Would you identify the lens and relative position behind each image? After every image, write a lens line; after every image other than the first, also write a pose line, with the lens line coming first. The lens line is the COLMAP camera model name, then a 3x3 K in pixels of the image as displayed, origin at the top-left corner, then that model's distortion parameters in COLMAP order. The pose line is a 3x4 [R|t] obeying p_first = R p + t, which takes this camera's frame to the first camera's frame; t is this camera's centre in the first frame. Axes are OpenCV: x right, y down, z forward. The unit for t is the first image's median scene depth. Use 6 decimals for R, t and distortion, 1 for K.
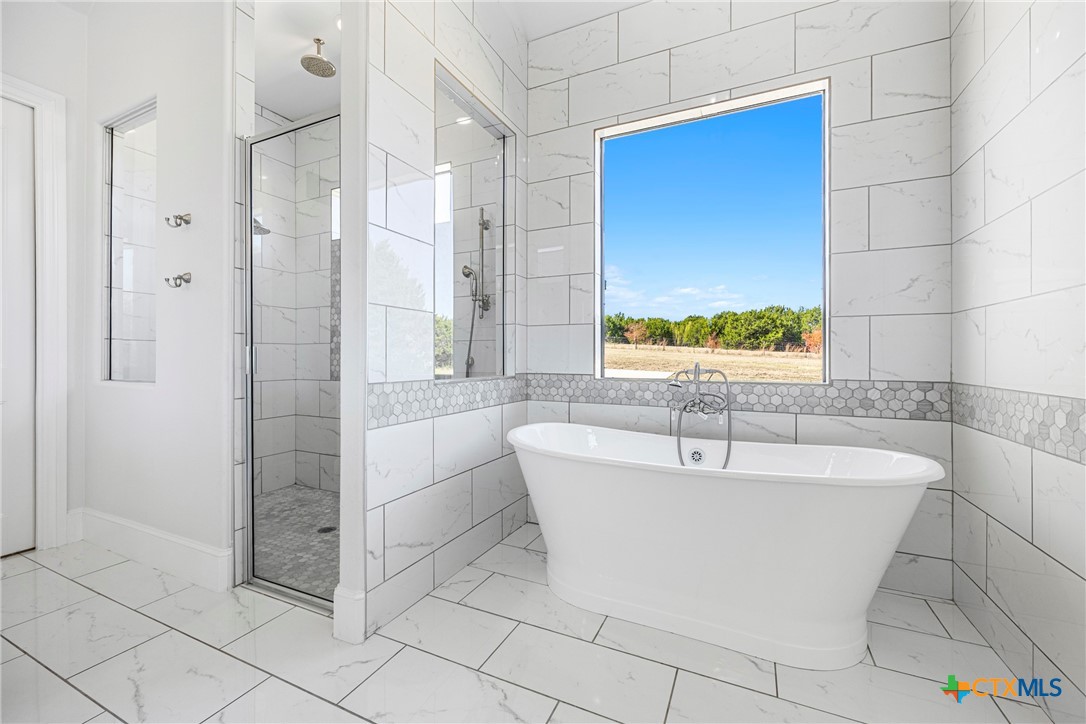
lens RADIAL K [[432.1, 0, 545.2], [0, 432.1, 357.9], [0, 0, 1]] dist [-0.007999, 0.000289]
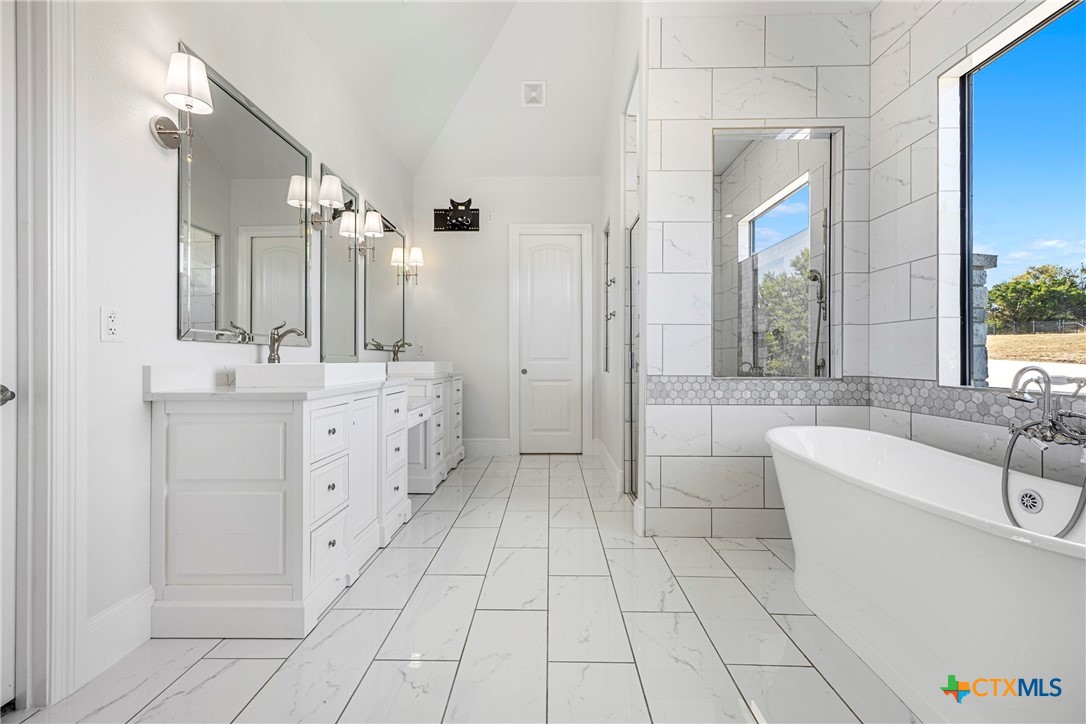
lens RADIAL K [[432.1, 0, 552.1], [0, 432.1, 359.5], [0, 0, 1]] dist [-0.007999, 0.000289]
pose [[0.428335, 0.001941, -0.903618, 0.580660], [-0.003561, 0.999994, 0.000461, 0.001751], [0.903613, 0.003020, 0.428340, 0.005886]]
